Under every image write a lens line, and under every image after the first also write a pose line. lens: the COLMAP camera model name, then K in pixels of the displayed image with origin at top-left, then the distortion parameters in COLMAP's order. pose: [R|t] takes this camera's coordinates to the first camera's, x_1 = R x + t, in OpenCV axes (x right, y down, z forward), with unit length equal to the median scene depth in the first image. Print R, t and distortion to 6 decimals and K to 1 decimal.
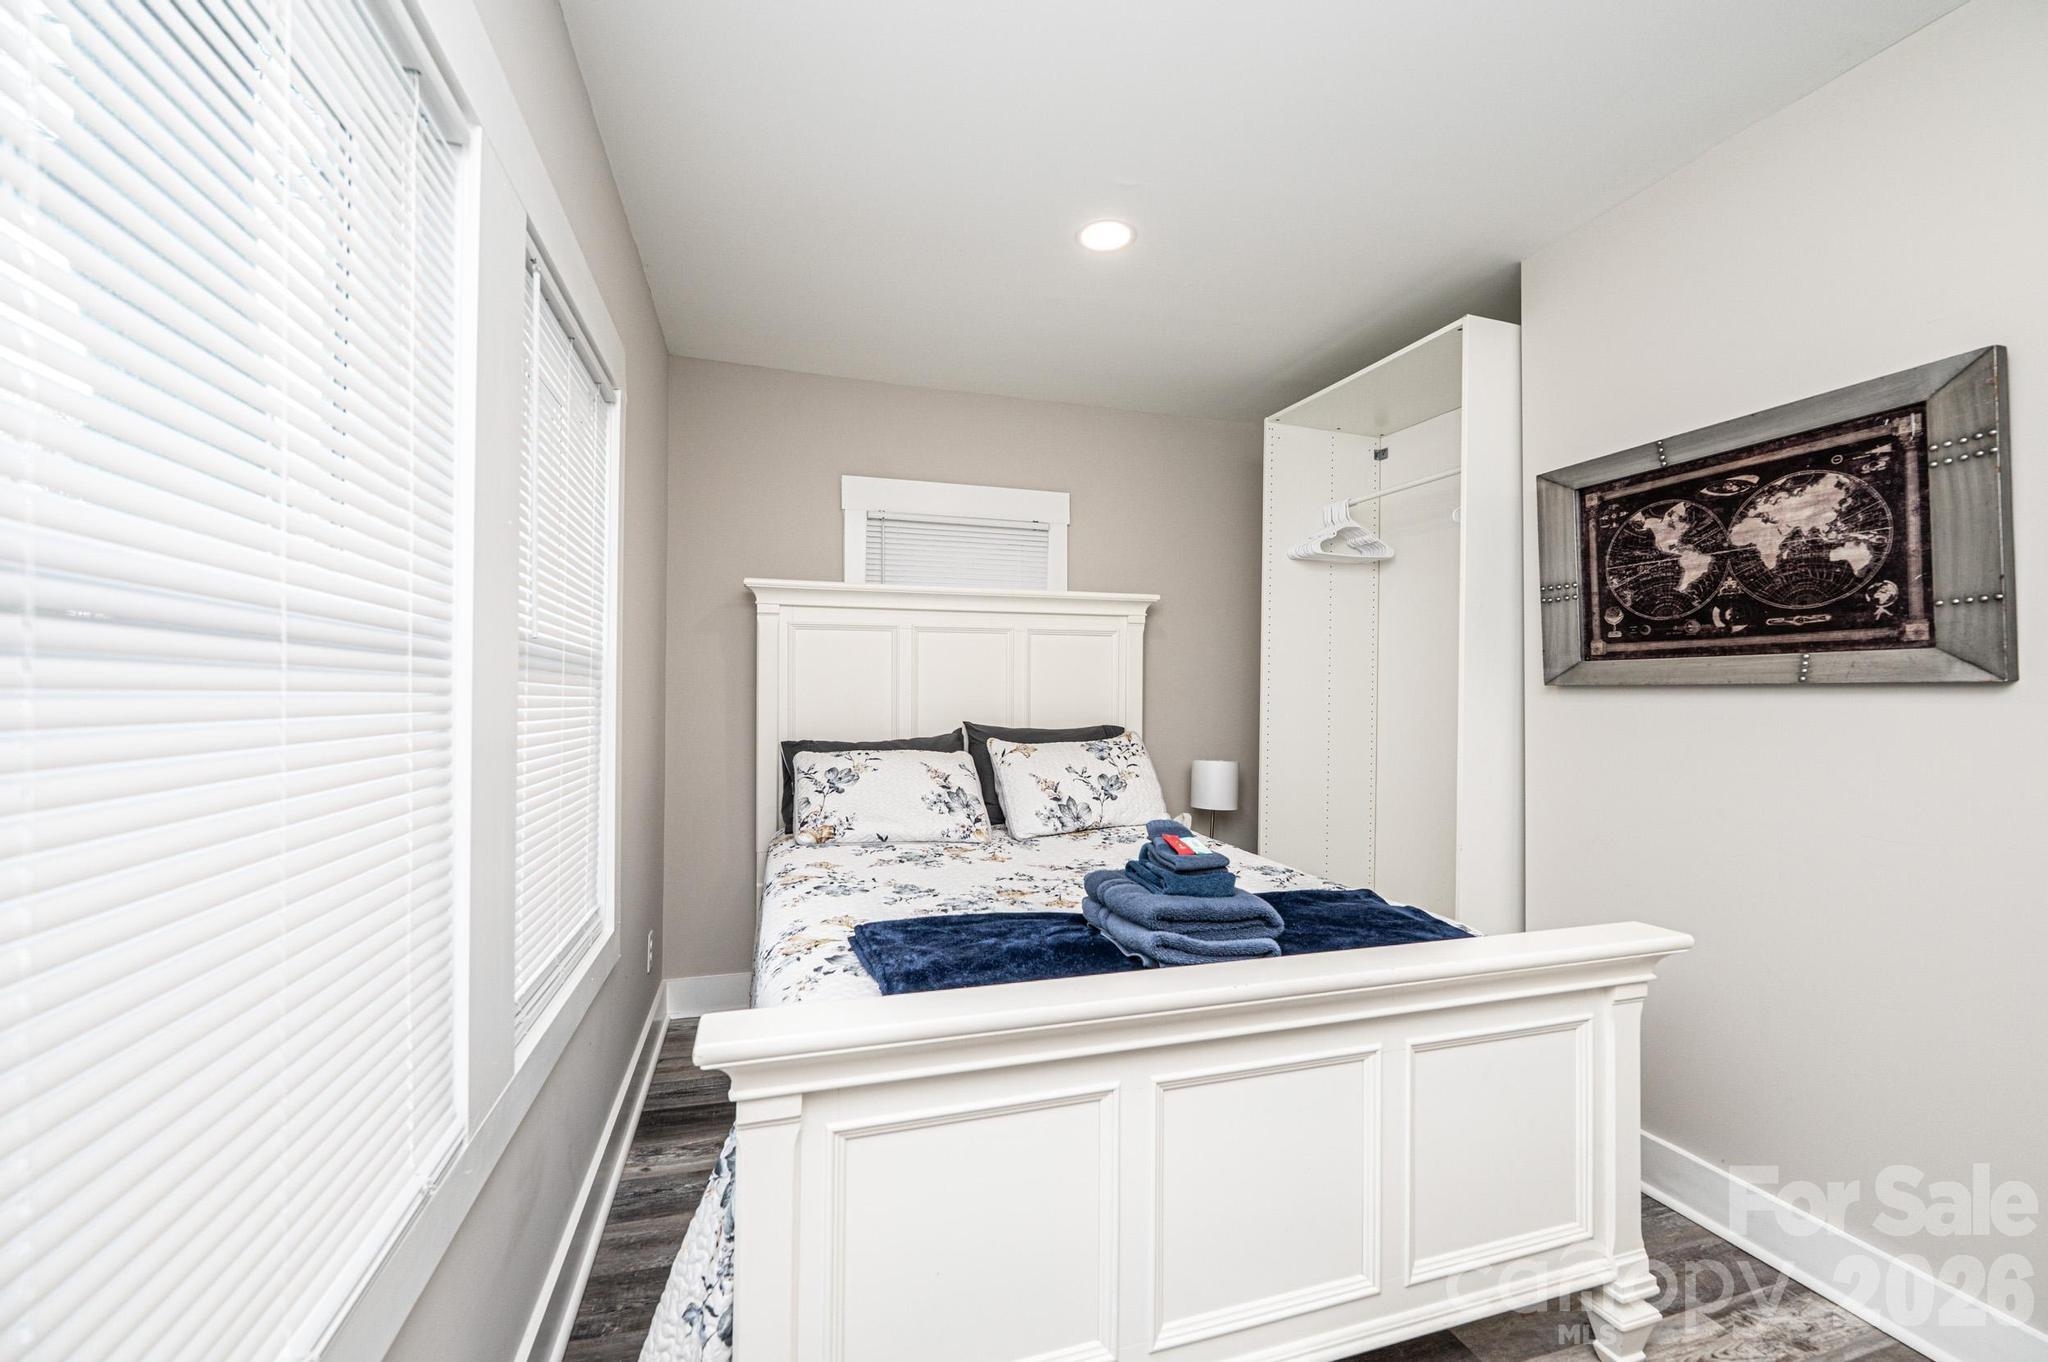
lens RADIAL K [[814.1, 0, 1023.4], [0, 814.1, 677.5], [0, 0, 1]] dist [-0.001474, 0.000183]
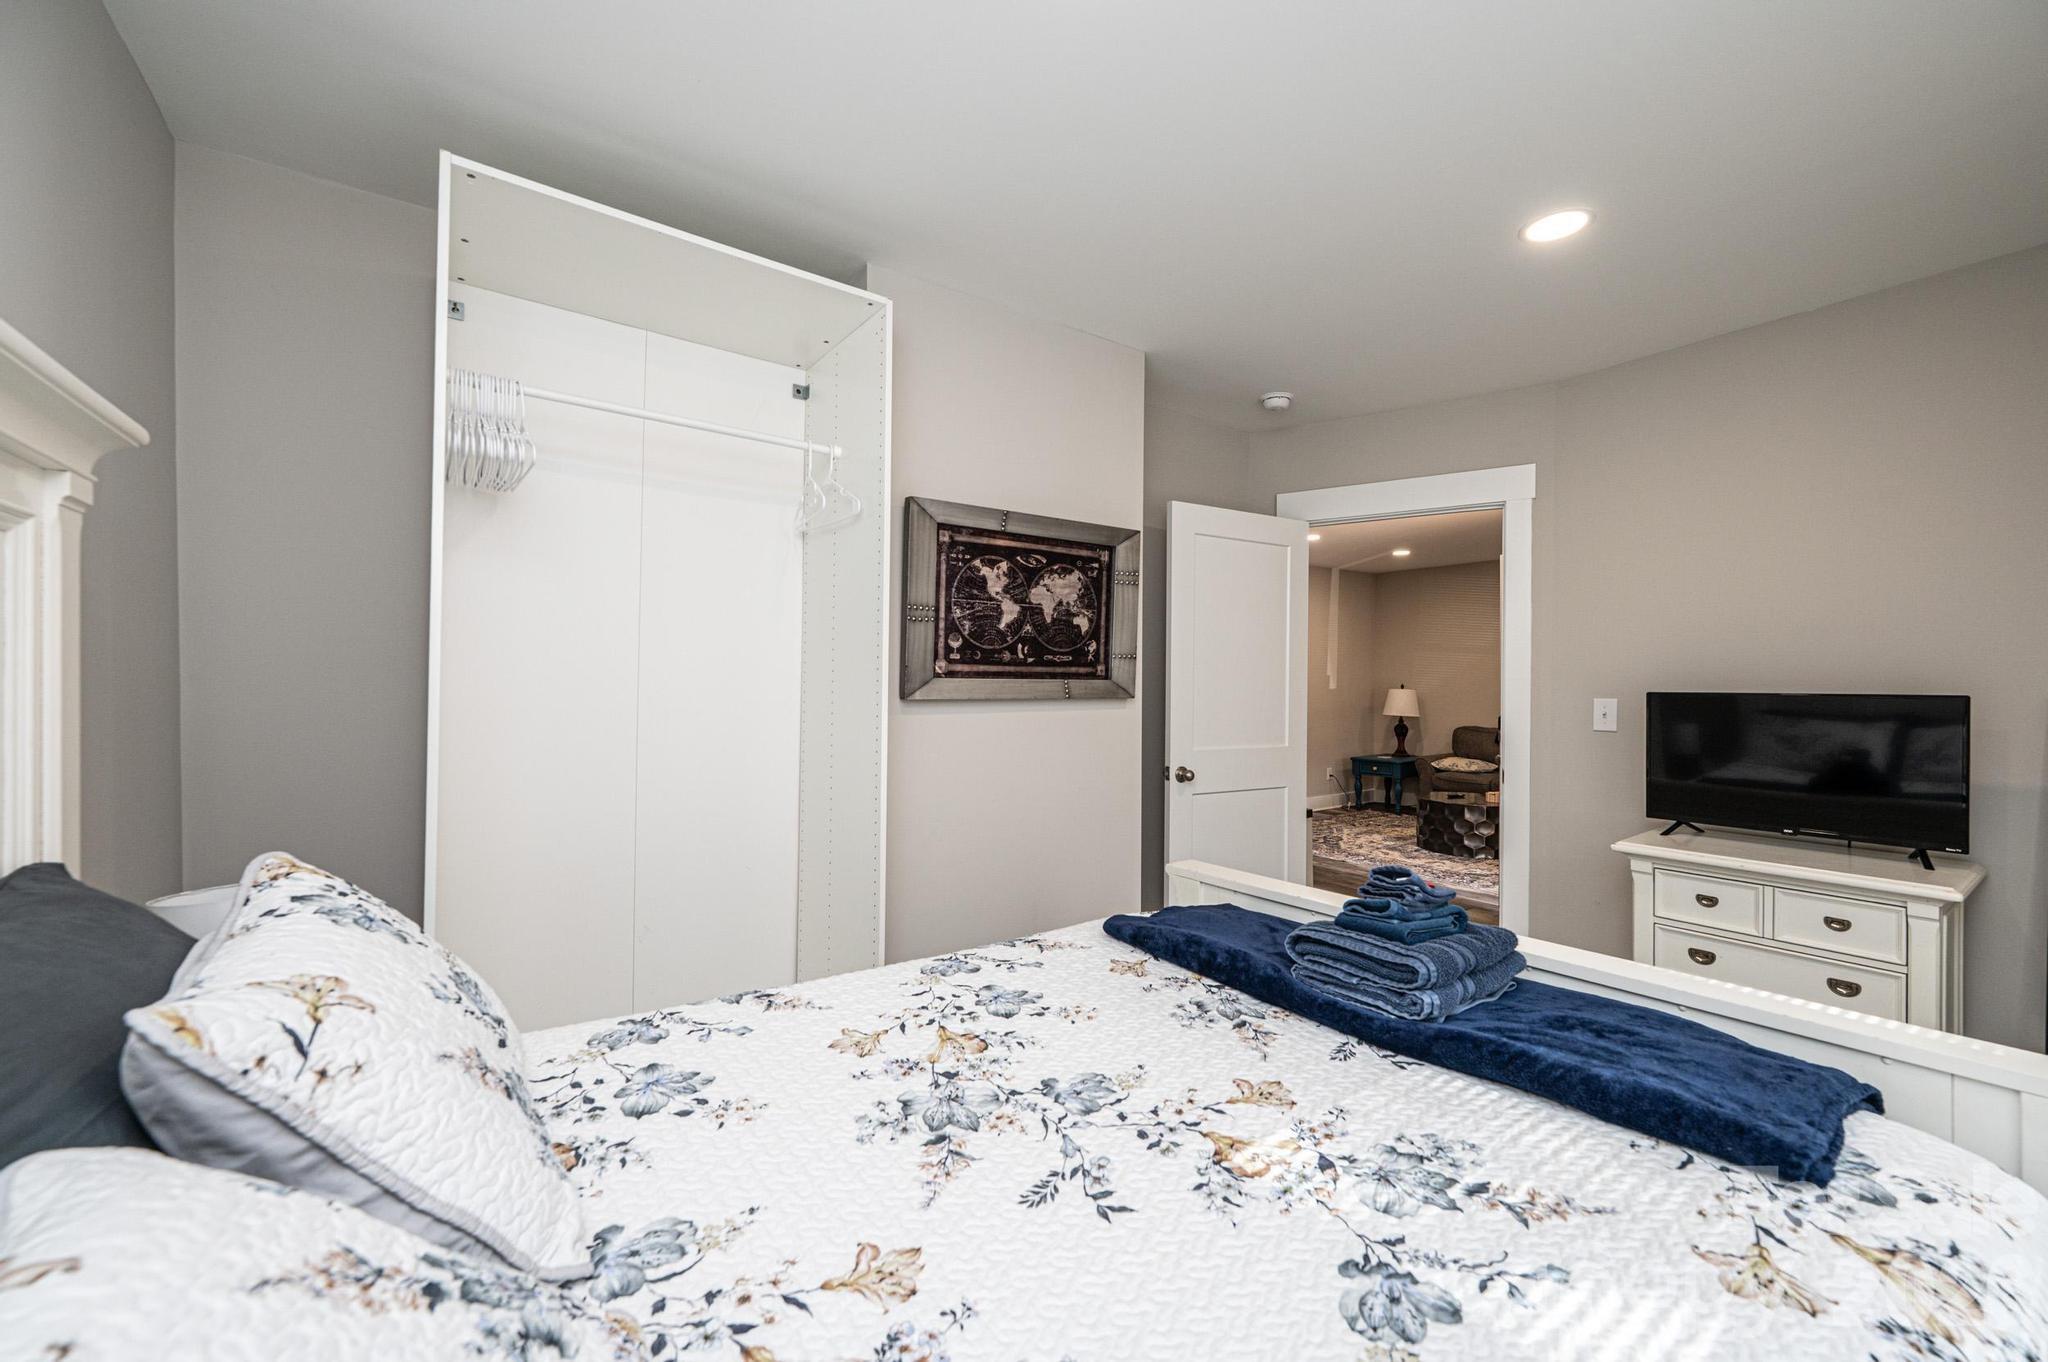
lens RADIAL K [[814.1, 0, 1025.1], [0, 814.1, 686.8], [0, 0, 1]] dist [-0.001474, 0.000183]
pose [[-0.312380, -0.001533, 0.949956, -0.461820], [-0.021377, 0.999757, -0.005416, -0.004969], [-0.949717, -0.021999, -0.312337, 1.384883]]
